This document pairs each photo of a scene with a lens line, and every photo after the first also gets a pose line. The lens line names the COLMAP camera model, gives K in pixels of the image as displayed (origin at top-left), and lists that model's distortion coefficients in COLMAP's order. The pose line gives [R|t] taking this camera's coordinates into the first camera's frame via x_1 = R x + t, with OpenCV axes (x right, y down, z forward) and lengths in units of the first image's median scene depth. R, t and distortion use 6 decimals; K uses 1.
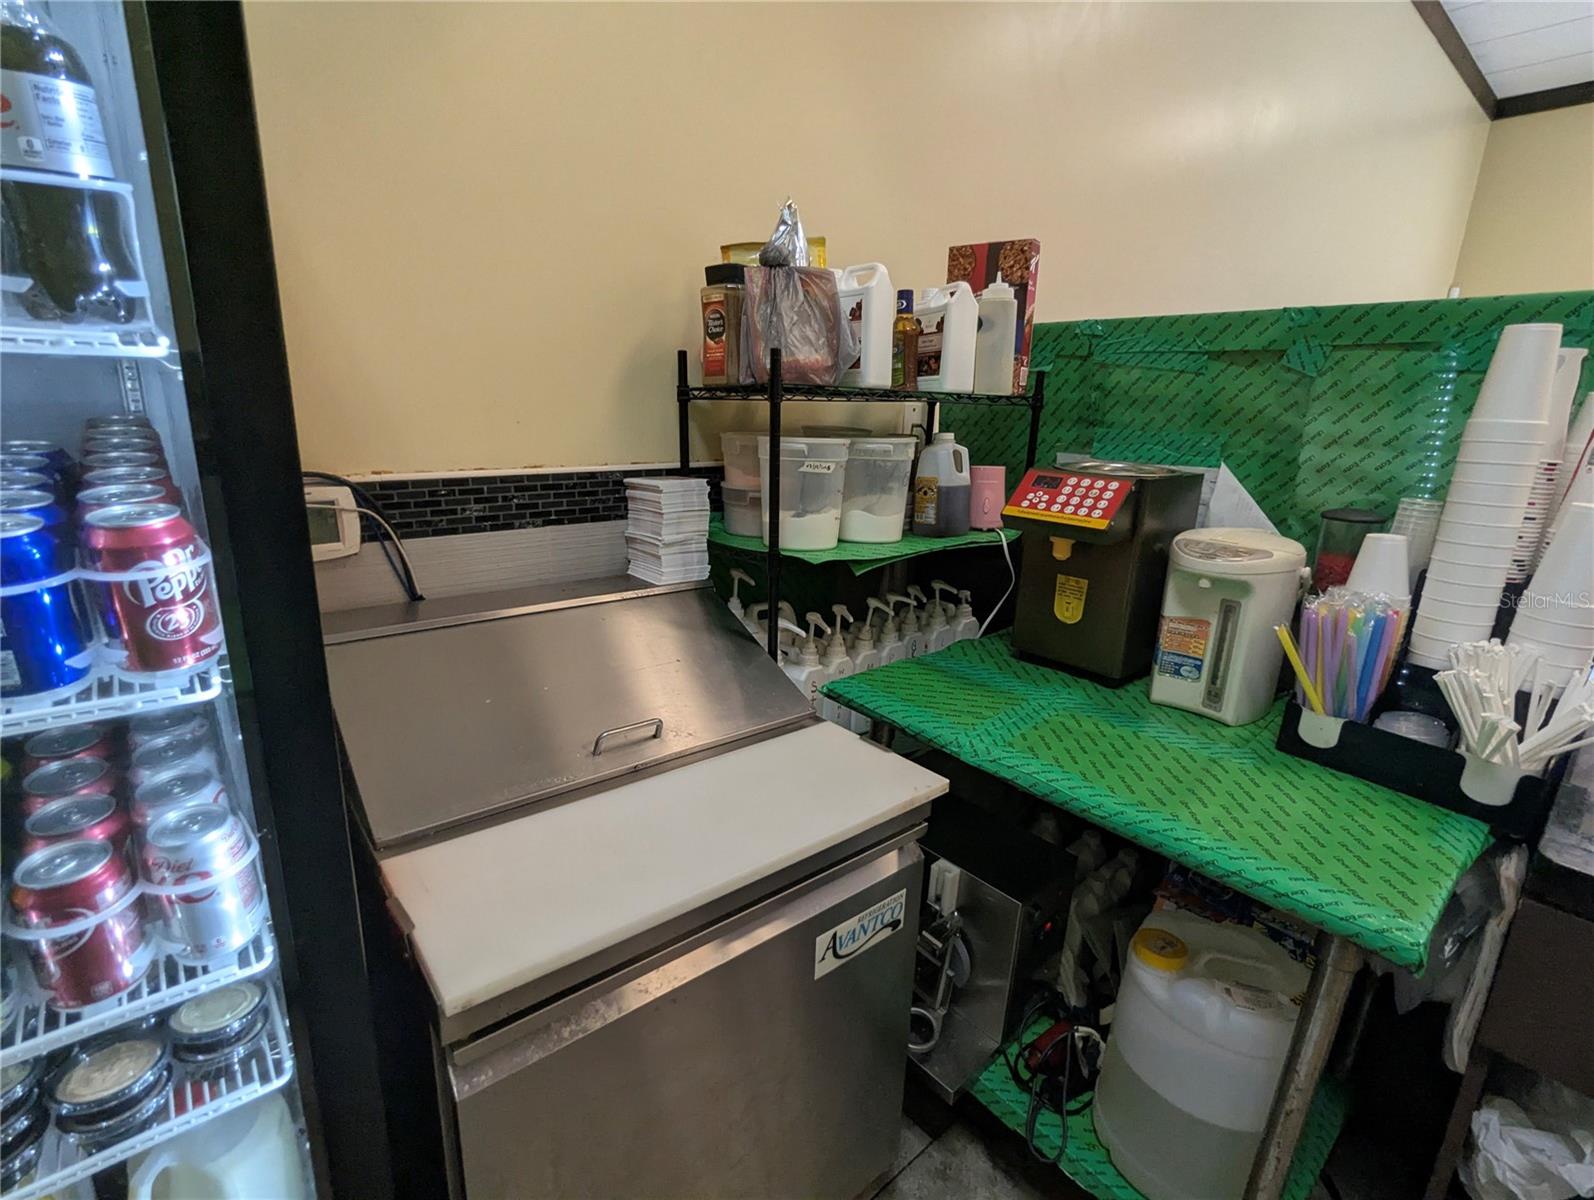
lens RADIAL K [[758.7, 0, 800.5], [0, 758.7, 603.6], [0, 0, 1]] dist [0.001216, 0.002290]
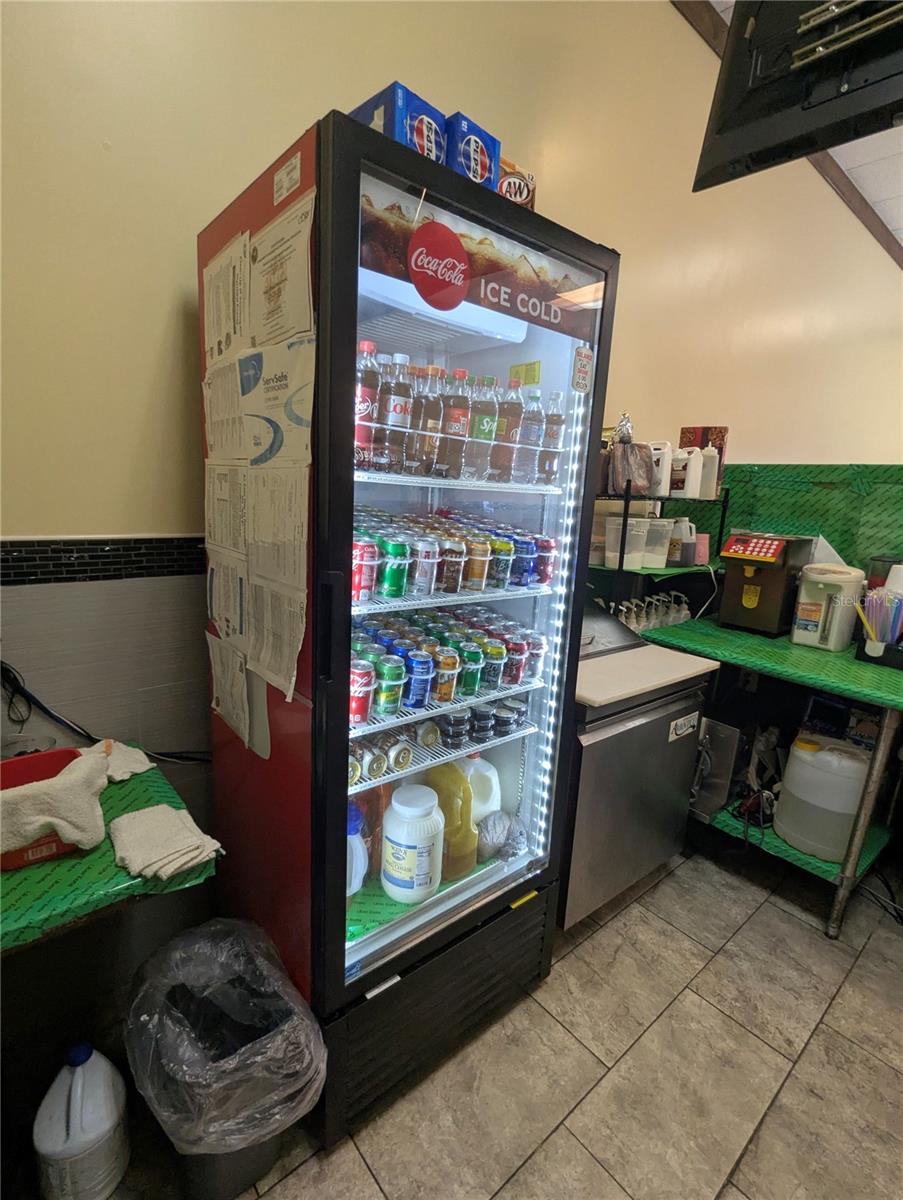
lens RADIAL K [[571.2, 0, 452.0], [0, 571.2, 603.0], [0, 0, 1]] dist [0.001216, 0.002290]
pose [[0.999772, 0.021274, -0.001810, -0.508548], [-0.021347, 0.997584, -0.066108, 0.145413], [0.000399, 0.066132, 0.997811, -0.629330]]
